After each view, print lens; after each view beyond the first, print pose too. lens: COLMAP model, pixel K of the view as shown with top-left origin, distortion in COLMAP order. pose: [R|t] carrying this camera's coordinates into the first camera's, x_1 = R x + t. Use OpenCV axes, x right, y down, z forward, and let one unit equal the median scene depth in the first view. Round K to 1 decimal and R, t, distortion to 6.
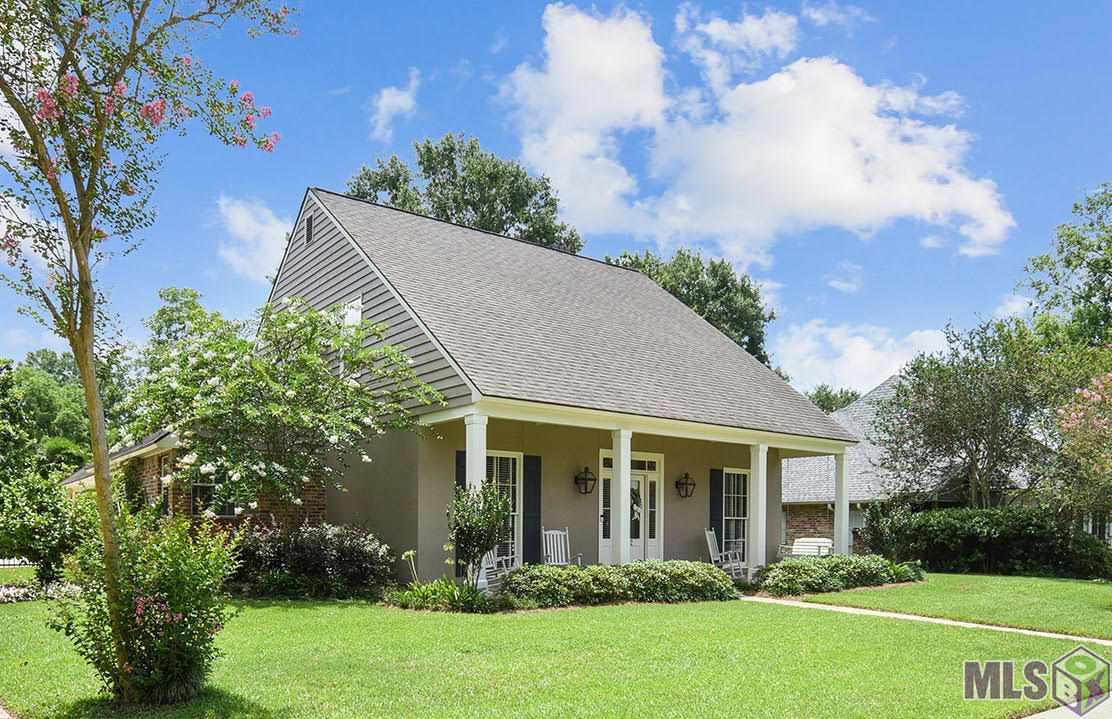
lens RADIAL K [[759.1, 0, 596.2], [0, 759.1, 359.4], [0, 0, 1]] dist [-0.070259, 0.003847]
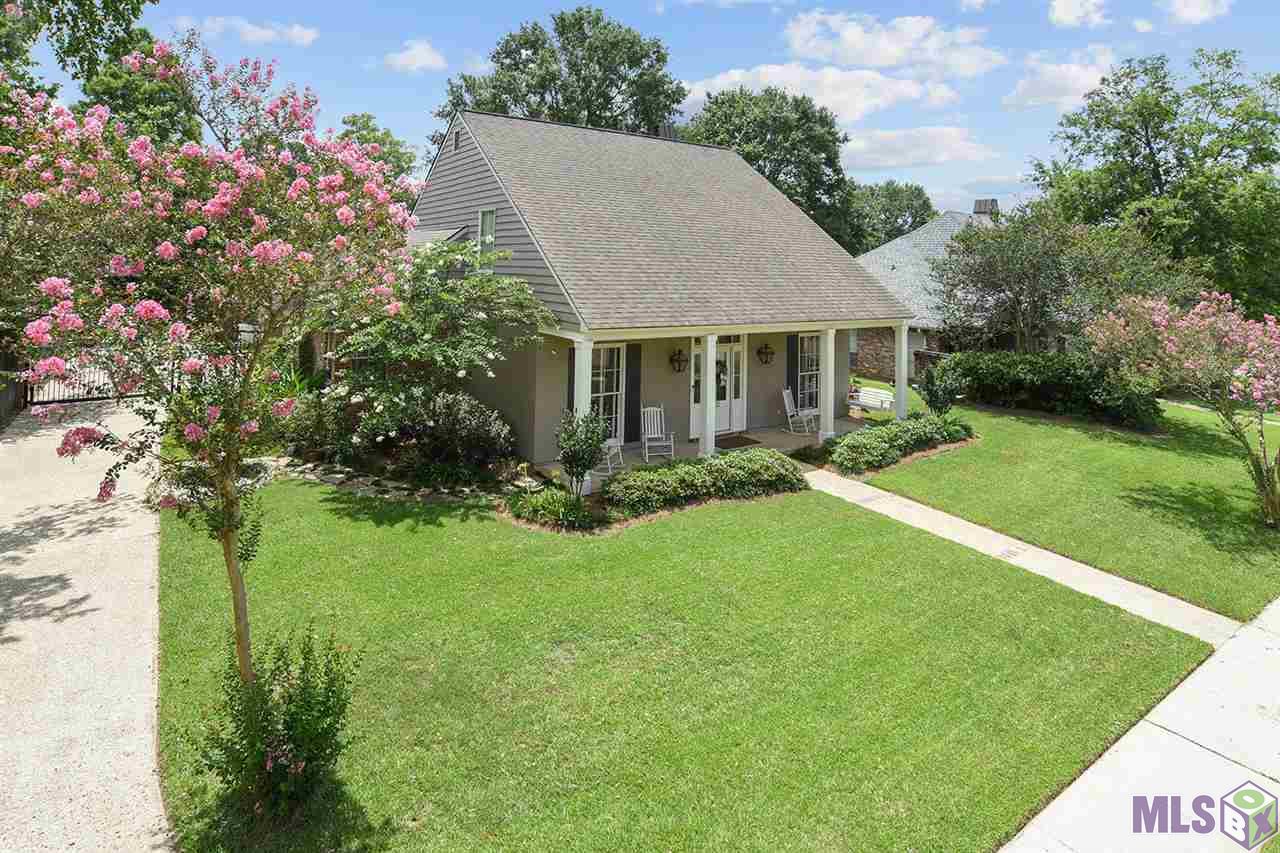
lens RADIAL K [[646.1, 0, 640.0], [0, 646.1, 426.5], [0, 0, 1]] dist [-0.069055, 0.017599]
pose [[0.998797, 0.015508, -0.046530, -0.026781], [-0.016938, 0.999391, -0.030492, 0.295520], [0.046029, 0.031244, 0.998451, -0.001757]]
